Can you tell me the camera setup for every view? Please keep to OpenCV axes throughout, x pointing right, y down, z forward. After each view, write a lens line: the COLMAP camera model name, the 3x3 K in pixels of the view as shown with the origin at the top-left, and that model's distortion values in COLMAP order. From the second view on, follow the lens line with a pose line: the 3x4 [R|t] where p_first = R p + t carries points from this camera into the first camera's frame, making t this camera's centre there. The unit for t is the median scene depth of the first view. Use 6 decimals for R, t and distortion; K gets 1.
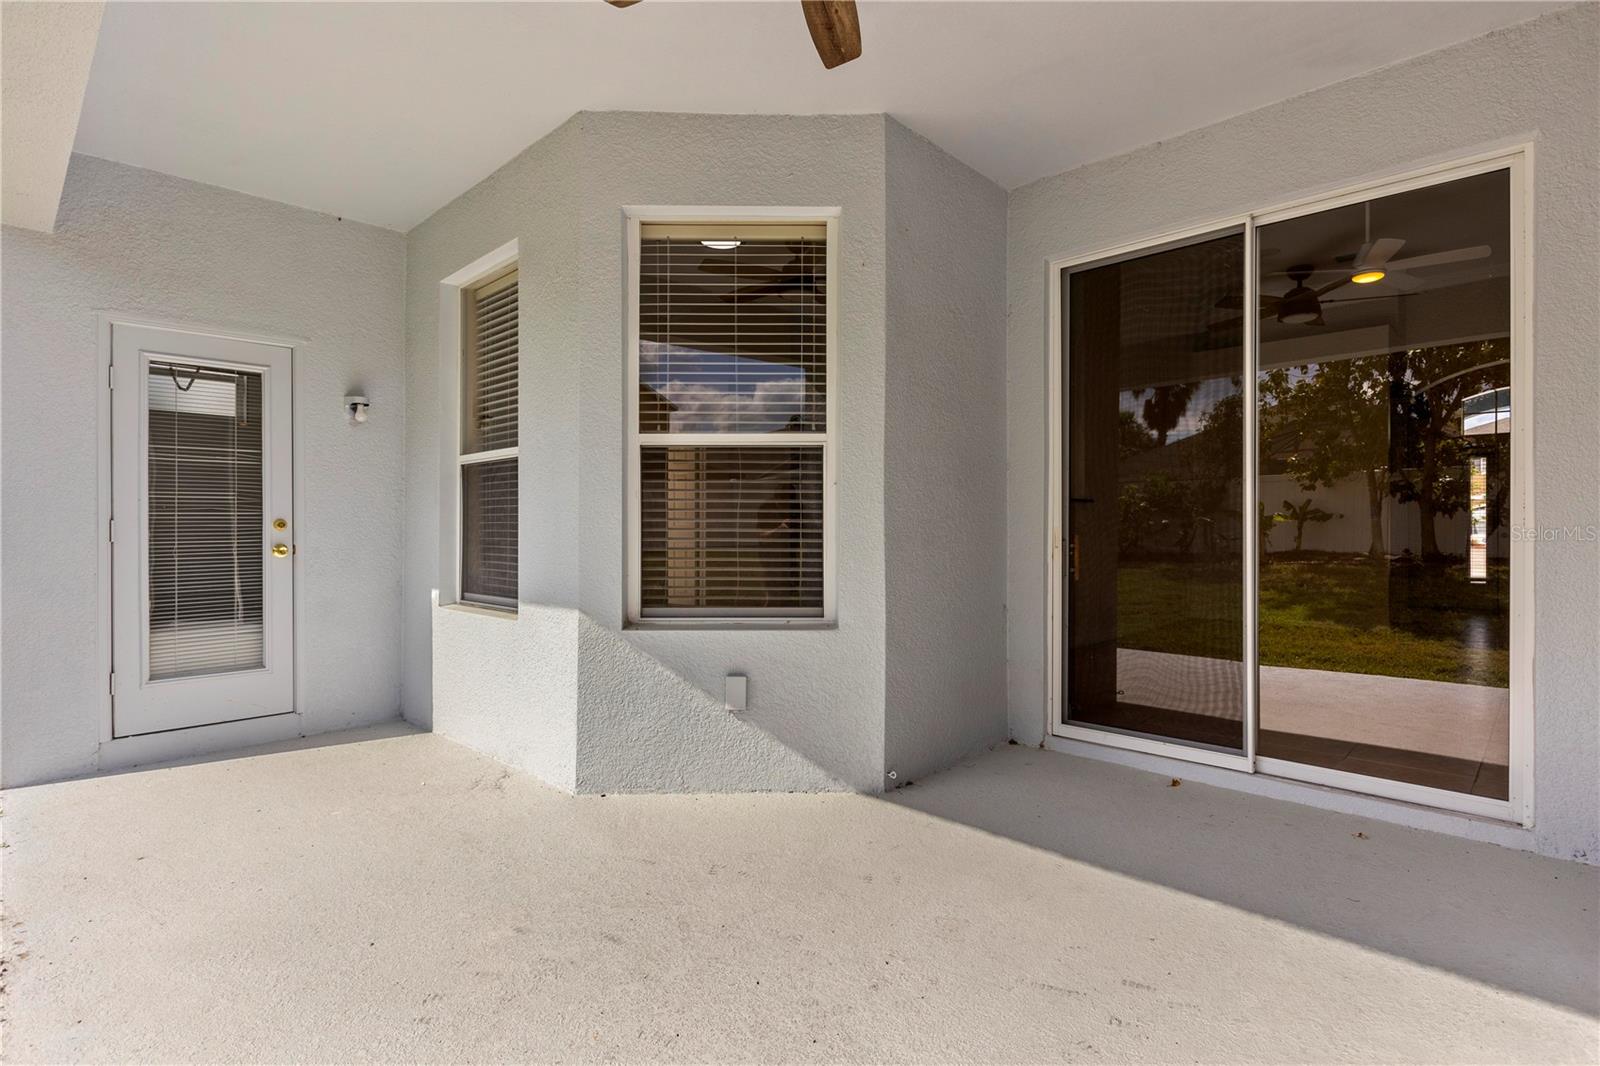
lens RADIAL K [[800.5, 0, 800.0], [0, 800.5, 533.0], [0, 0, 1]] dist [-0.003299, 0.000823]
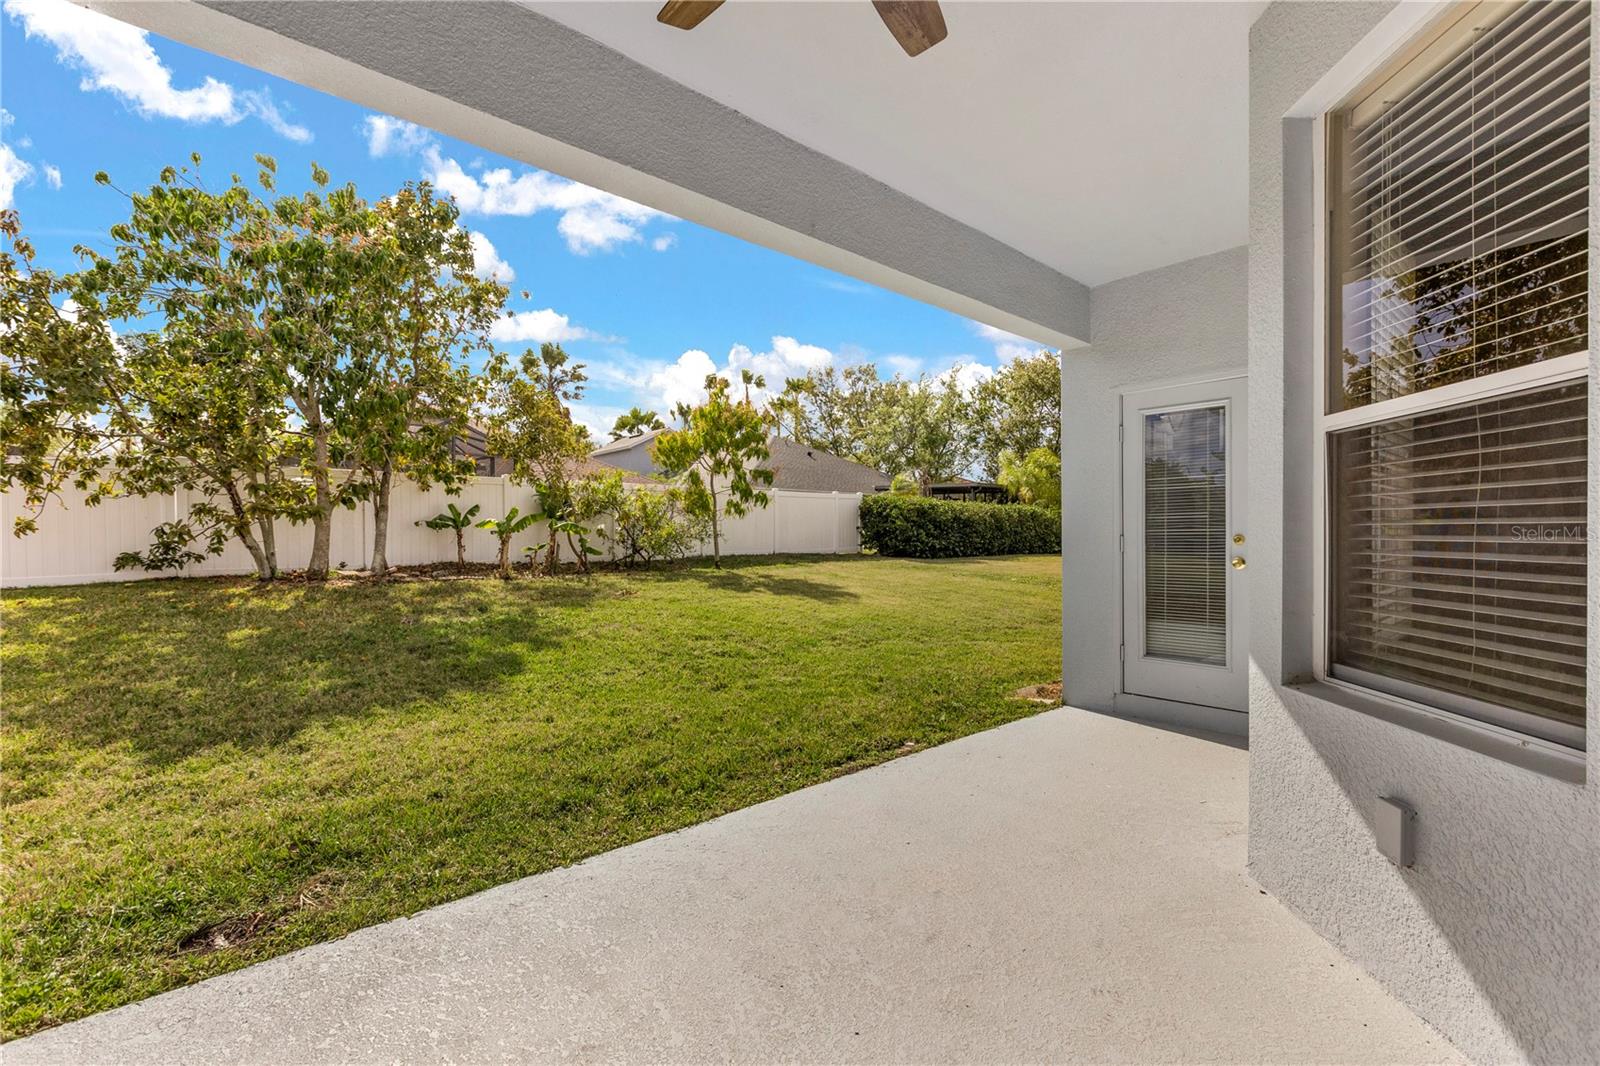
lens RADIAL K [[711.9, 0, 794.4], [0, 711.9, 534.9], [0, 0, 1]] dist [-0.001582, -0.000412]
pose [[-0.092473, 0.000585, -0.995715, 0.457405], [-0.005699, 0.999983, 0.001116, -0.016199], [0.995699, 0.005778, -0.092468, 0.578696]]
